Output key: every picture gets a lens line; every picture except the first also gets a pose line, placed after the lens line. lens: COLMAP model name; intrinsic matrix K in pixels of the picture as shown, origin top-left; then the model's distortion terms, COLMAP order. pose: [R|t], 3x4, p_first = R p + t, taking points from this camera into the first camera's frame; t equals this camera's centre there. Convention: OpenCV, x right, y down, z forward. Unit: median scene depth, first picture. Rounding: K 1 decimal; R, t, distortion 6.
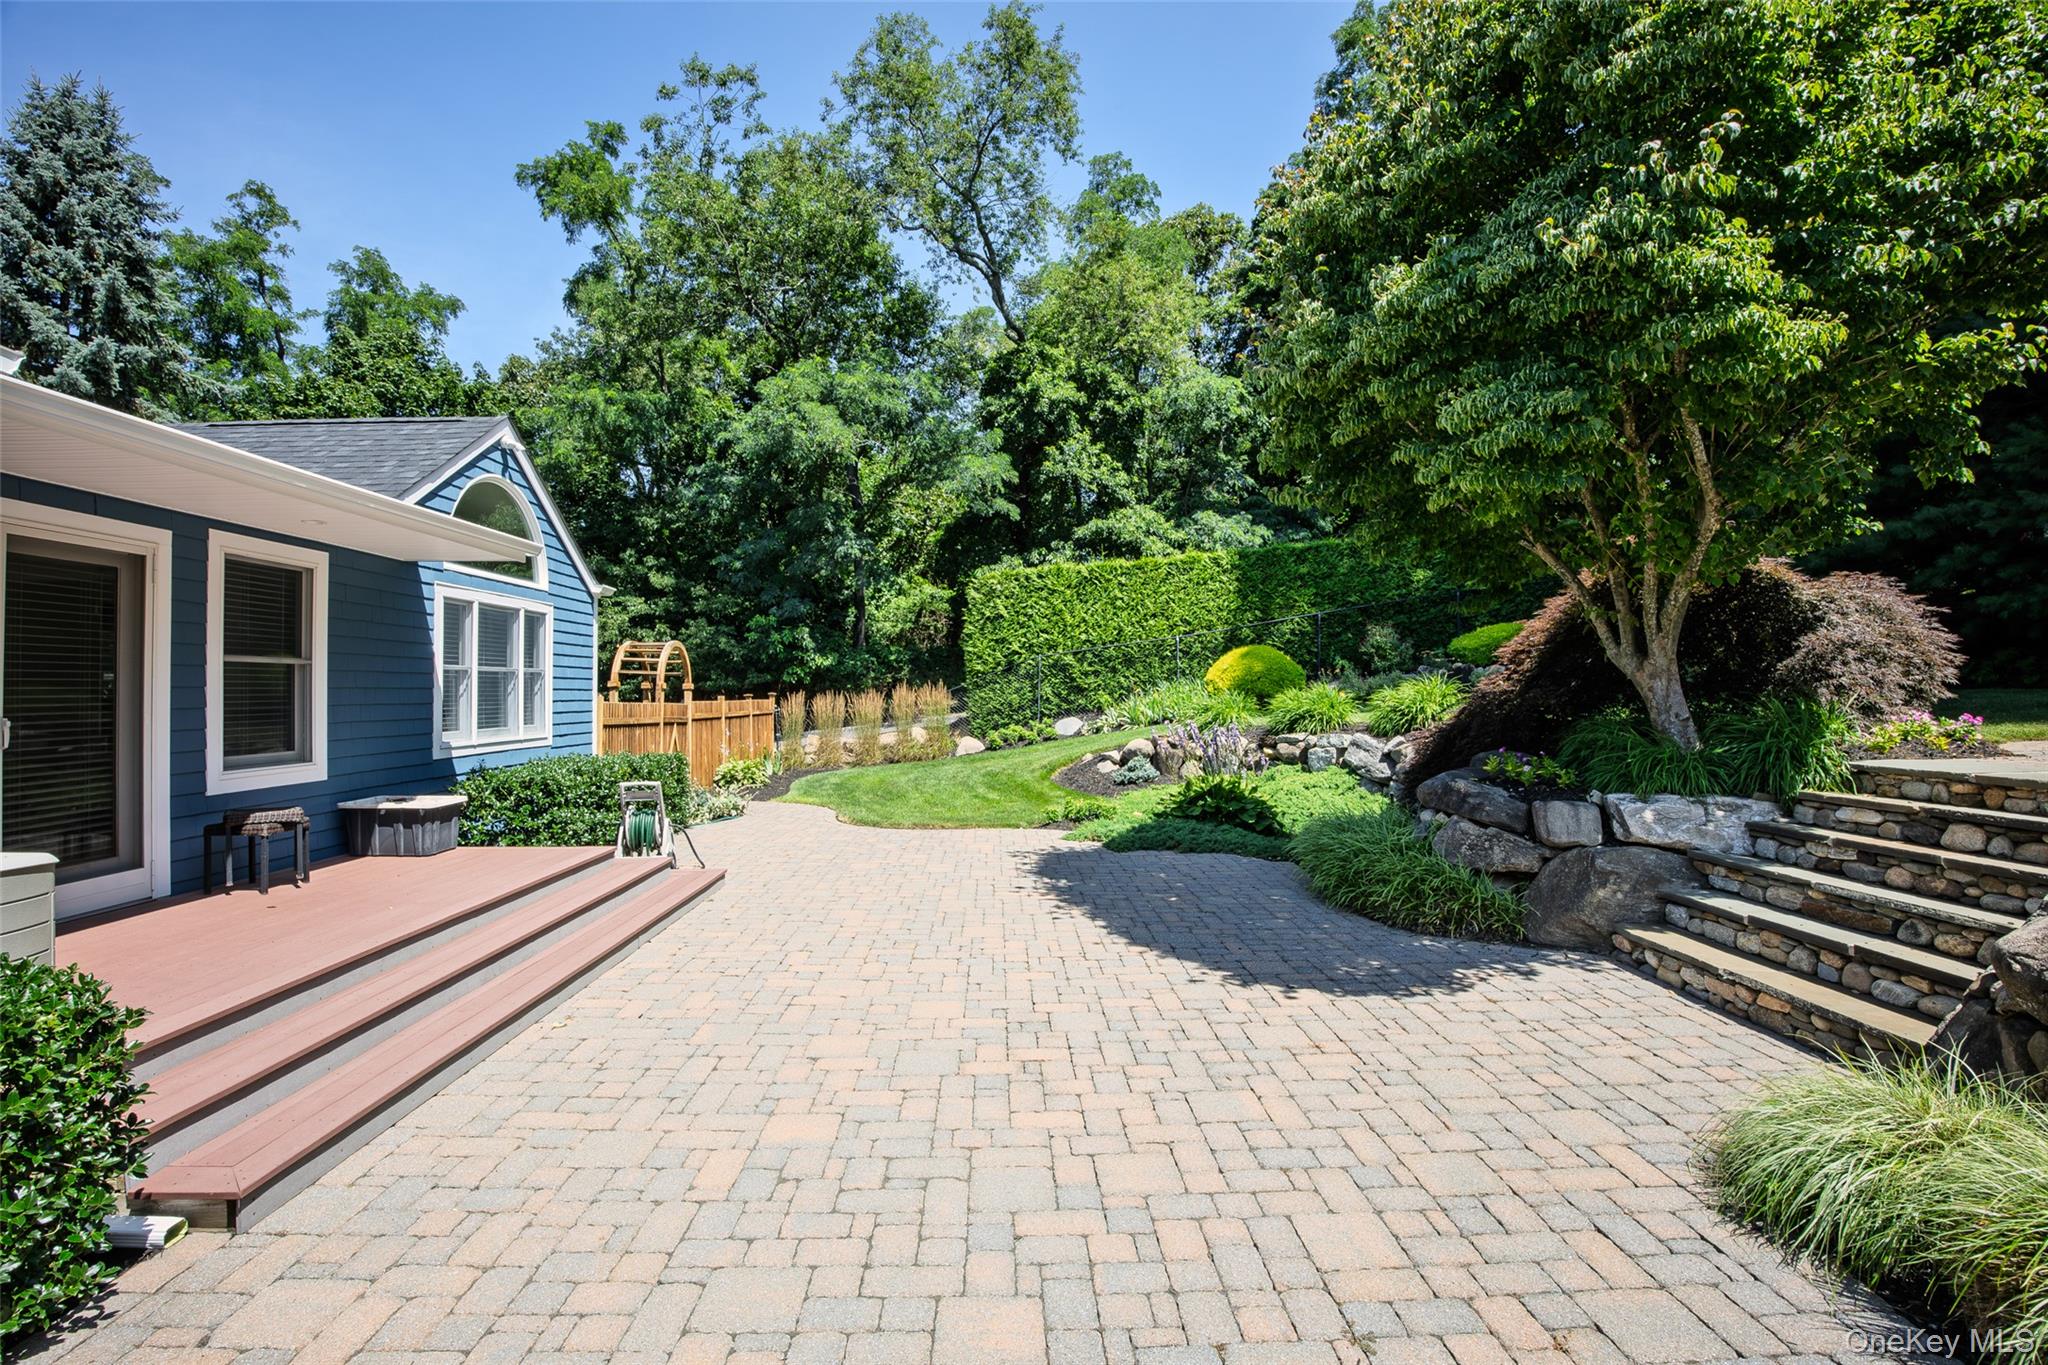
lens RADIAL K [[935.2, 0, 1013.7], [0, 935.2, 672.8], [0, 0, 1]] dist [-0.056942, 0.011698]
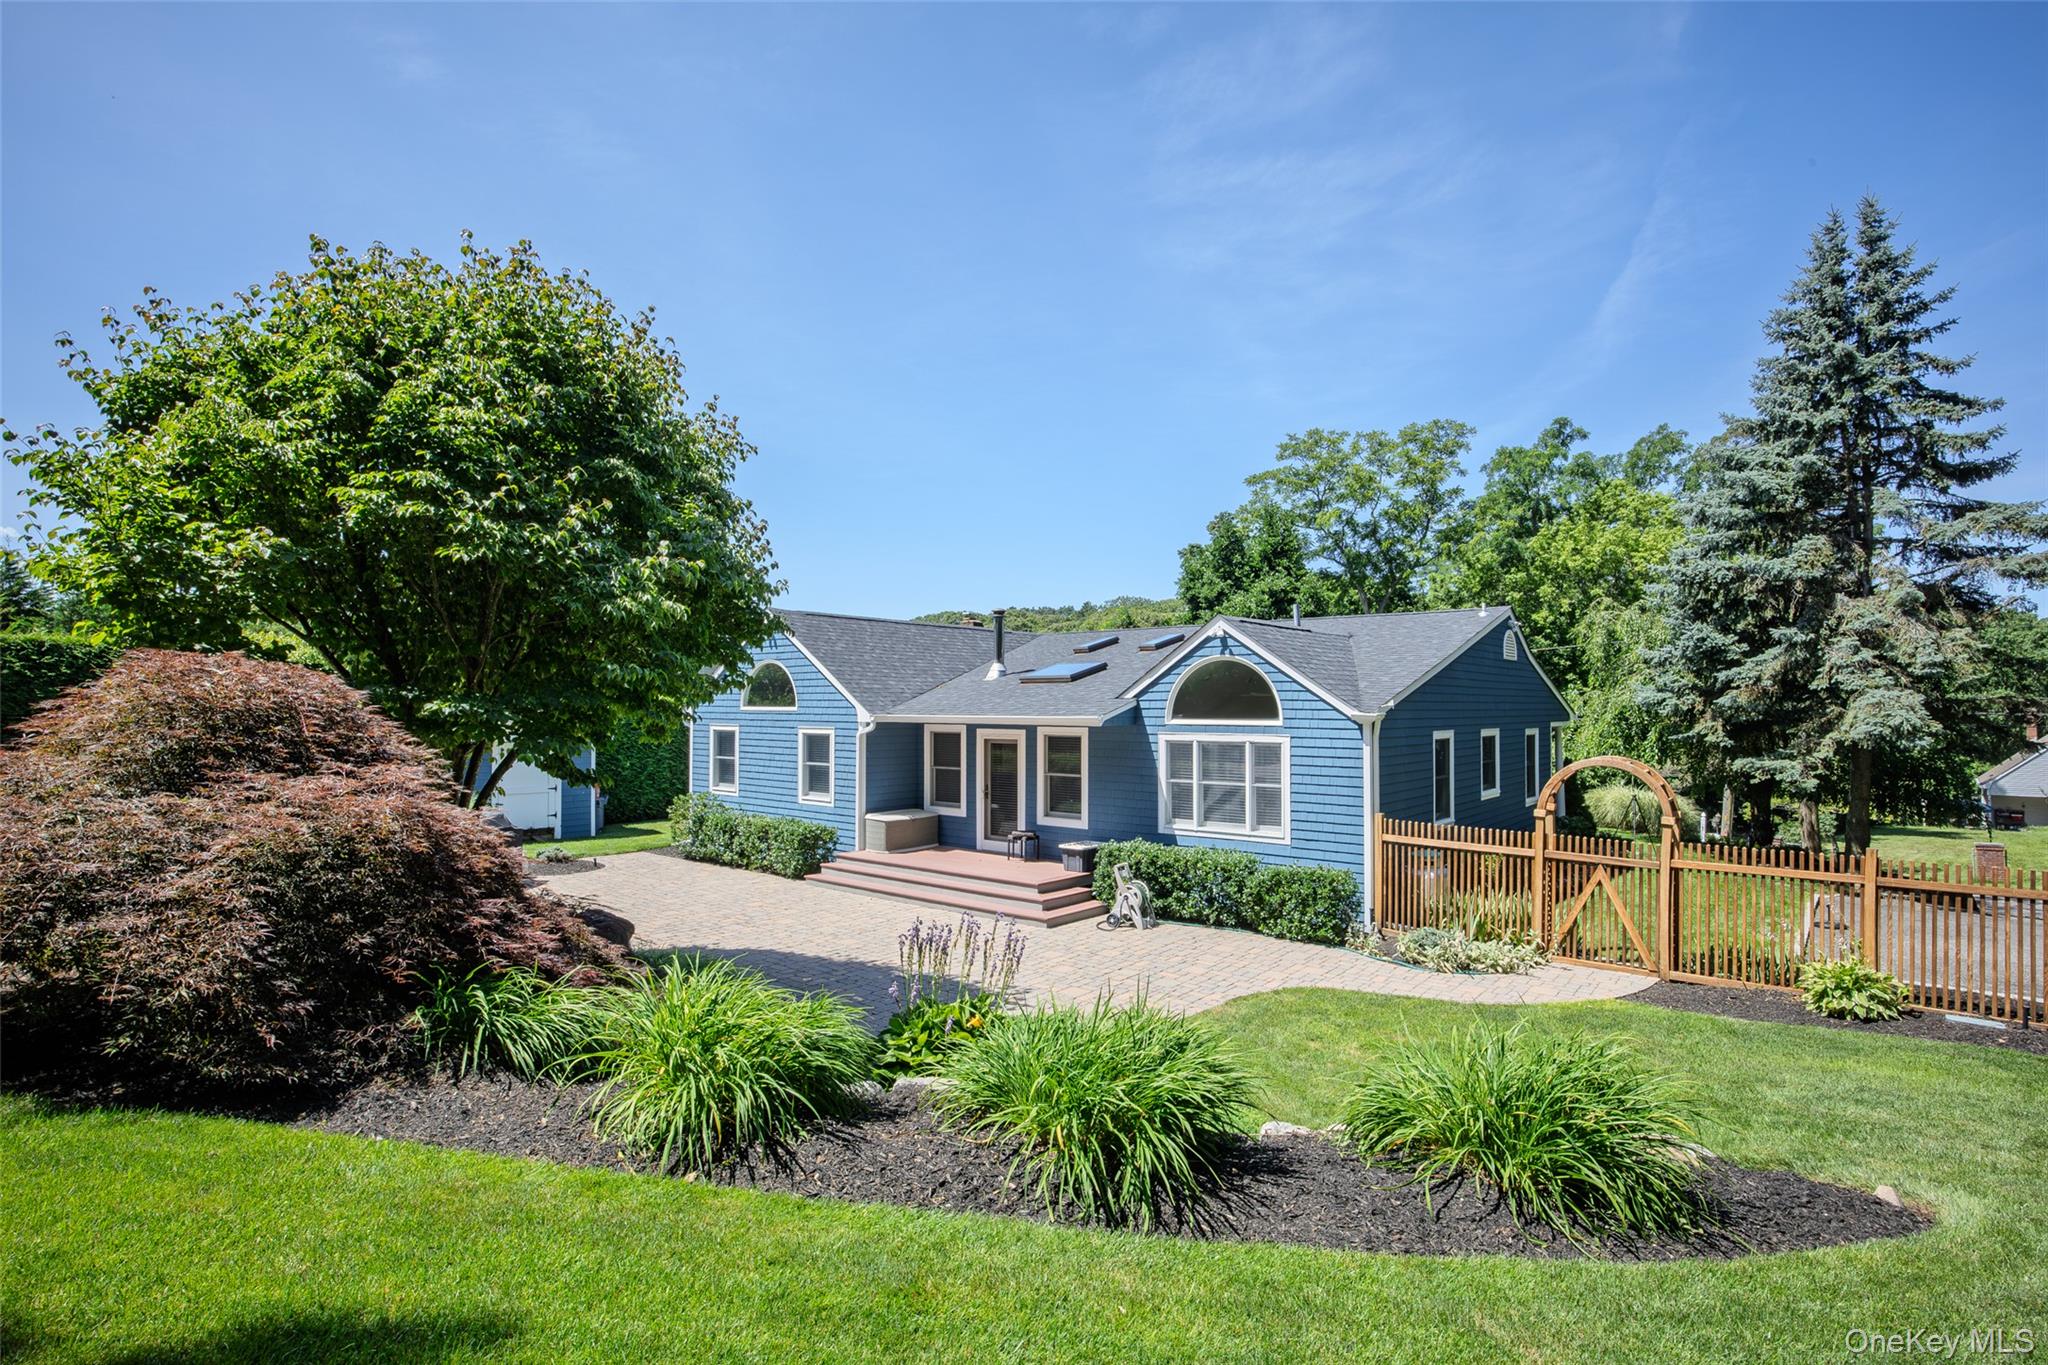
lens RADIAL K [[1020.4, 0, 1034.2], [0, 1020.4, 689.3], [0, 0, 1]] dist [-0.039188, 0.004513]
pose [[-0.646948, -0.008041, -0.762492, 0.683607], [0.014391, 0.999638, -0.022752, -0.094244], [0.762398, -0.025692, -0.646598, 1.389229]]
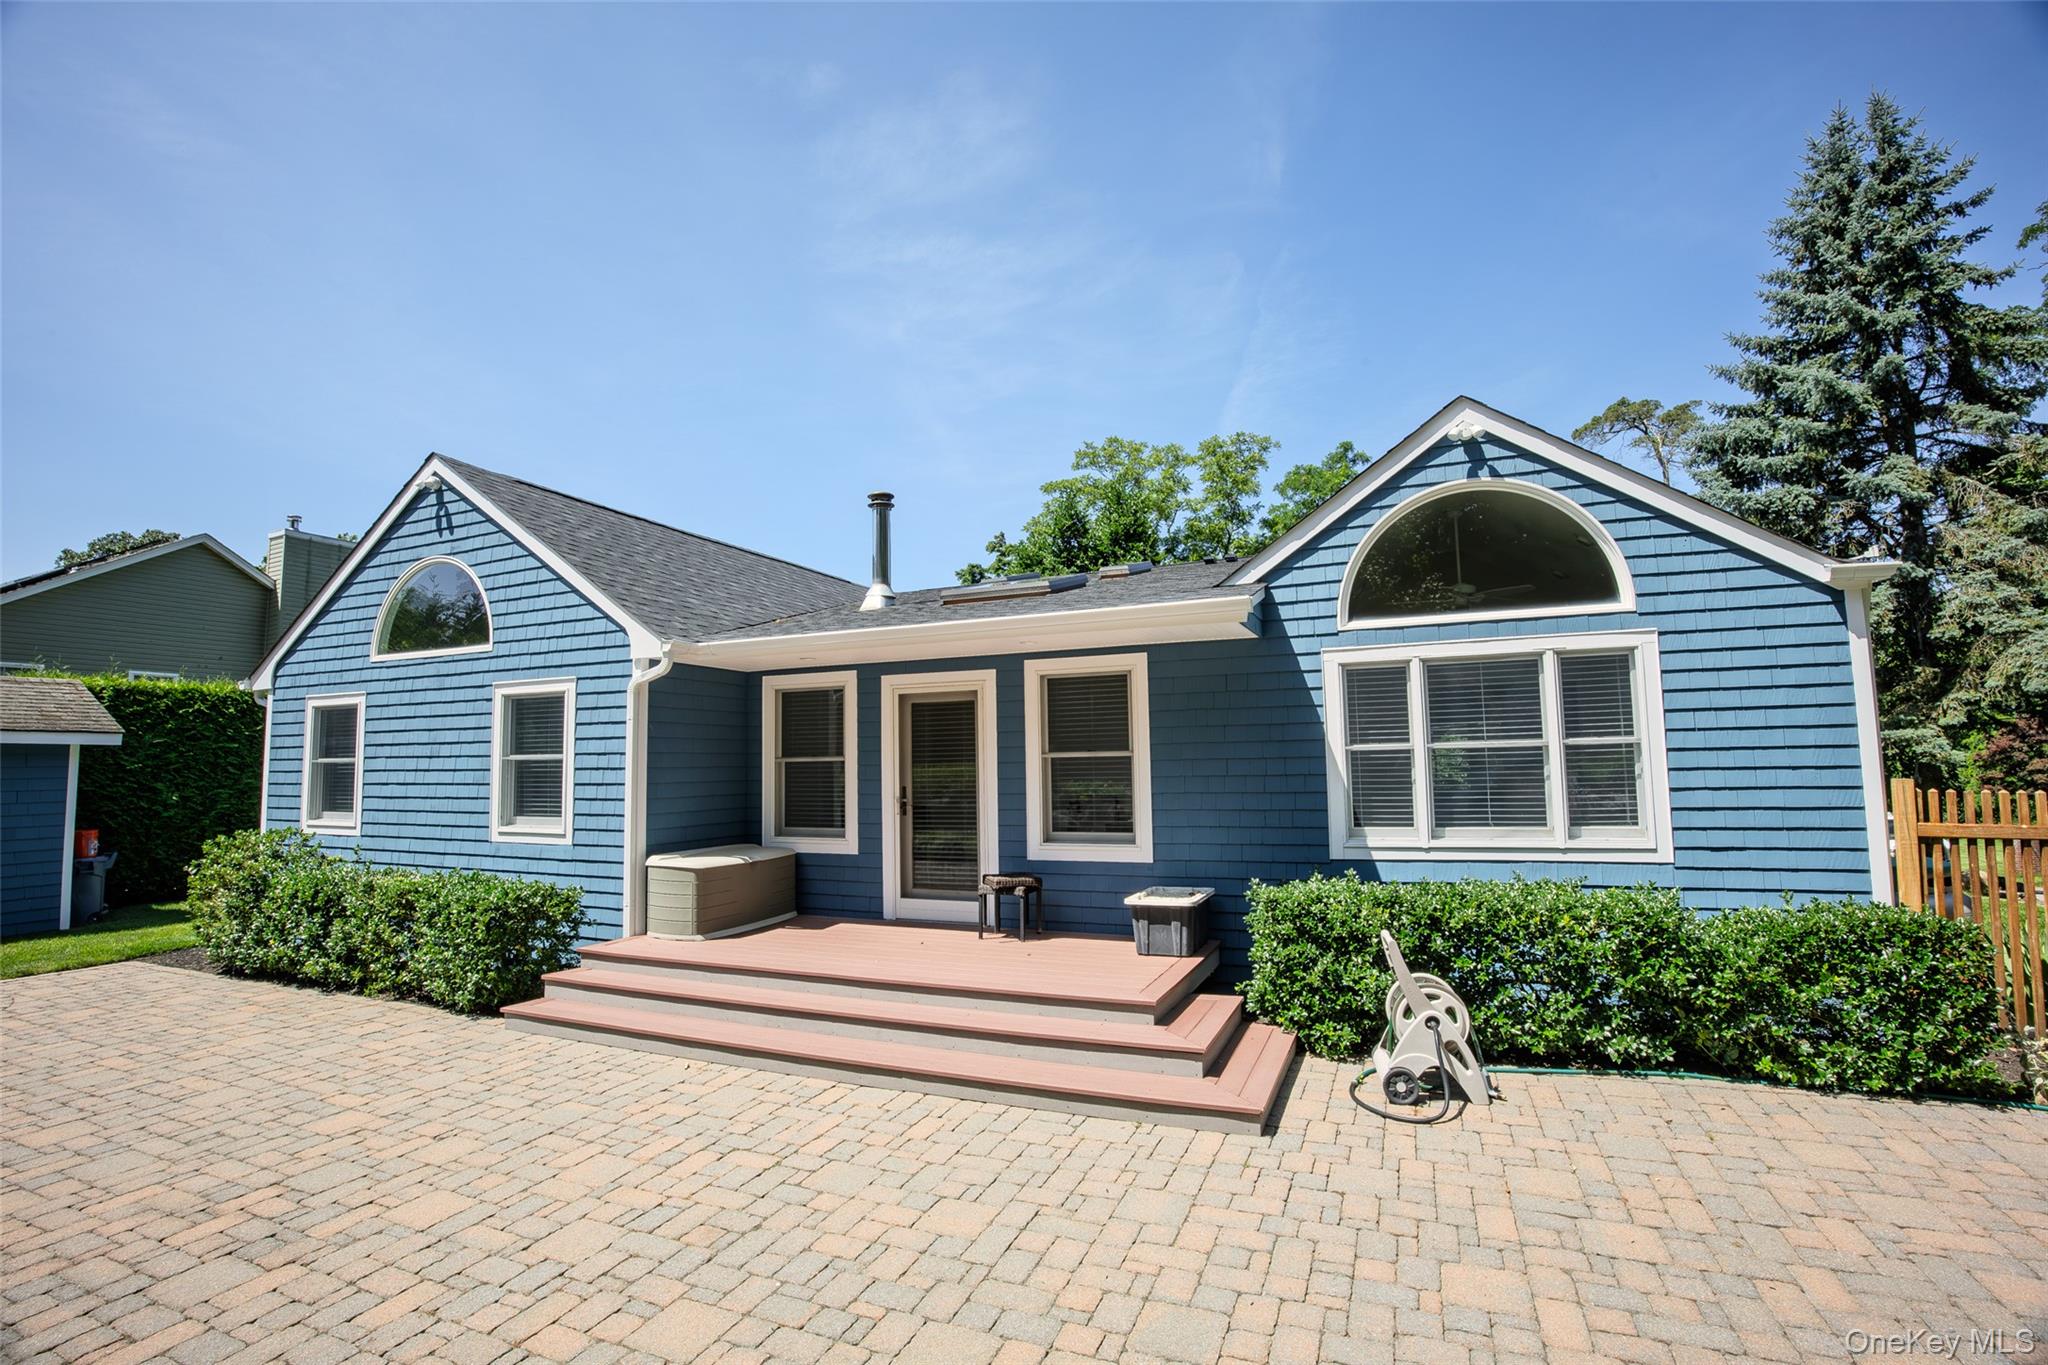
lens RADIAL K [[935.2, 0, 1021.8], [0, 935.2, 678.9], [0, 0, 1]] dist [-0.056942, 0.011698]
pose [[-0.406191, -0.069485, -0.911143, 0.180197], [0.036111, 0.995105, -0.091987, -0.001620], [0.913074, -0.070266, -0.401694, 0.723045]]
